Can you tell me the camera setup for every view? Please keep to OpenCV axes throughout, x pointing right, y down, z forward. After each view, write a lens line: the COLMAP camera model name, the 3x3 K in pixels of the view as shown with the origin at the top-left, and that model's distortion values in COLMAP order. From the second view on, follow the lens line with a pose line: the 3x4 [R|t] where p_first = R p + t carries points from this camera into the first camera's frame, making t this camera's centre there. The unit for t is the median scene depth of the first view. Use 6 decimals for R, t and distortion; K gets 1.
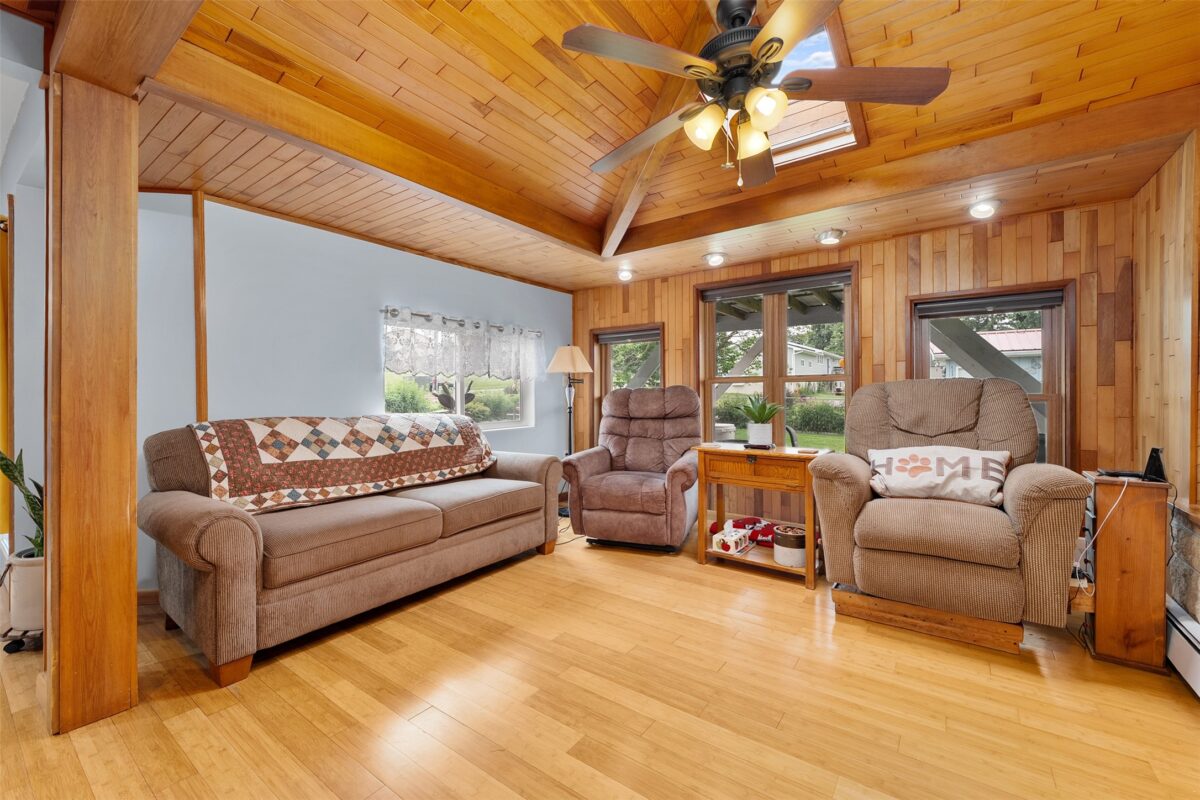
lens RADIAL K [[485.0, 0, 599.8], [0, 485.0, 399.6], [0, 0, 1]] dist [-0.000641, -0.000464]
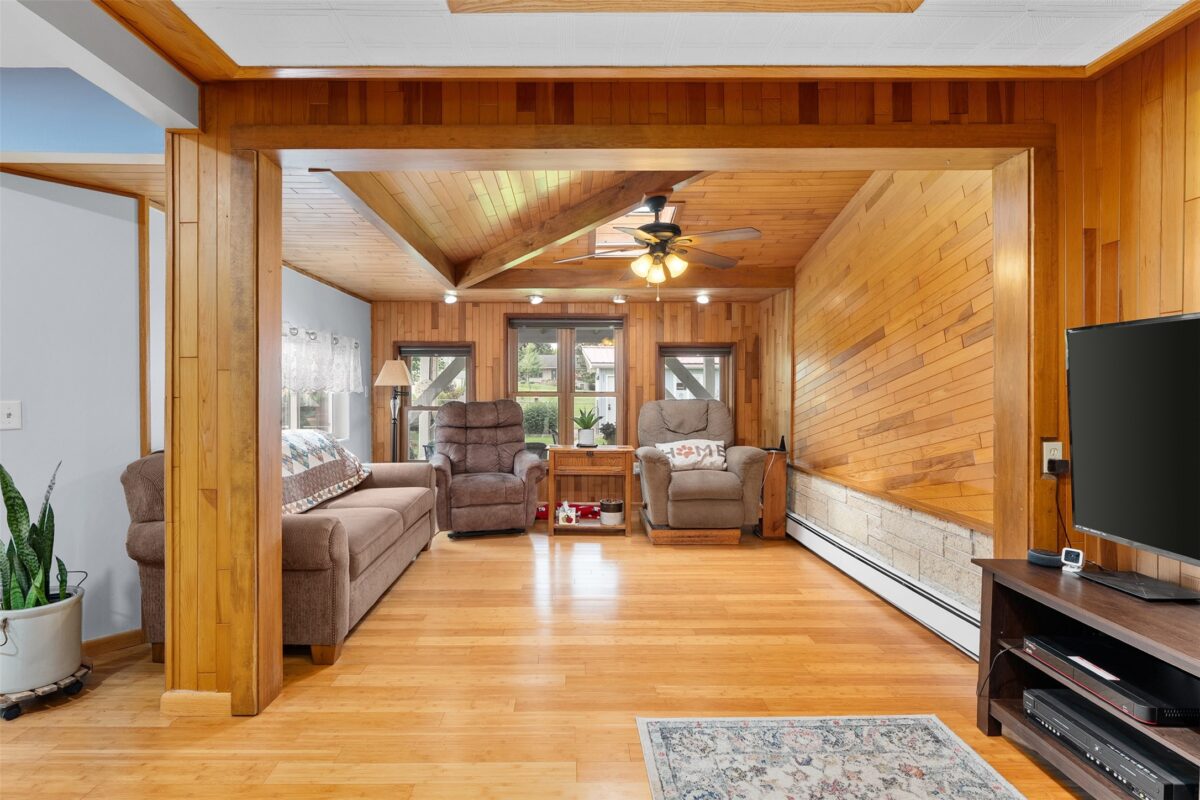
lens RADIAL K [[558.7, 0, 579.6], [0, 558.7, 398.8], [0, 0, 1]] dist [0.007138, -0.003069]
pose [[0.802529, 0.001023, 0.596612, -0.620494], [-0.001337, 0.999999, 0.000084, -0.036864], [-0.596611, -0.000865, 0.802530, -0.267270]]
